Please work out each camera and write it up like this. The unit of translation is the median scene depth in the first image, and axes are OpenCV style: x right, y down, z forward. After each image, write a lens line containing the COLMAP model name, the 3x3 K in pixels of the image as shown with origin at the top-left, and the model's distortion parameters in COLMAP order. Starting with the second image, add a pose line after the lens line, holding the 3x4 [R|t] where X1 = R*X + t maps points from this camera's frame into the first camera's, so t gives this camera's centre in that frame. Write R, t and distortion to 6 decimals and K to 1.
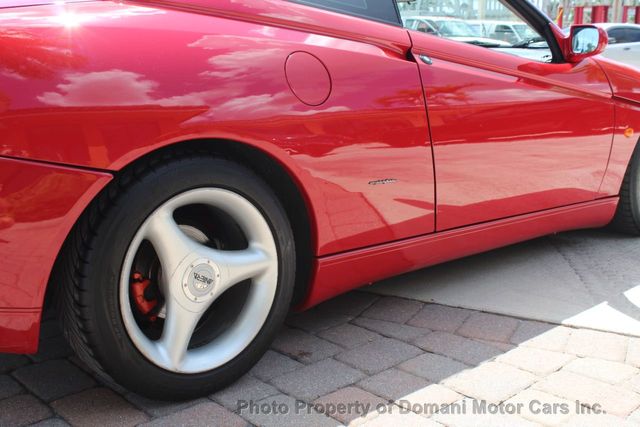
lens RADIAL K [[712.5, 0, 320.0], [0, 712.5, 213.5], [0, 0, 1]] dist [-0.073502, 0.048081]
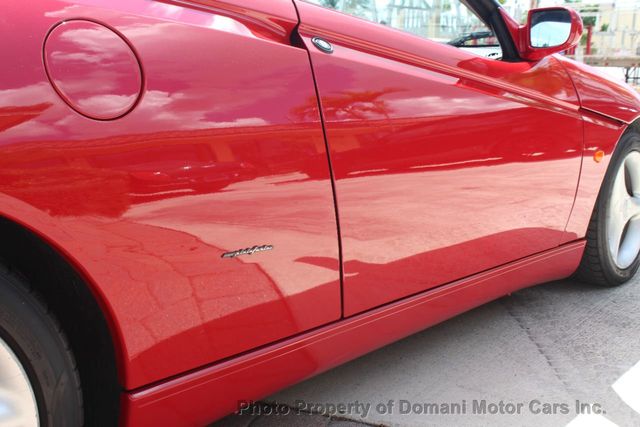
lens RADIAL K [[712.5, 0, 320.0], [0, 712.5, 213.5], [0, 0, 1]] dist [-0.073502, 0.048081]
pose [[0.993915, -0.009734, 0.109720, 0.060688], [0.011715, 0.999779, -0.017430, -0.047234], [-0.109526, 0.018610, 0.993810, 0.304332]]
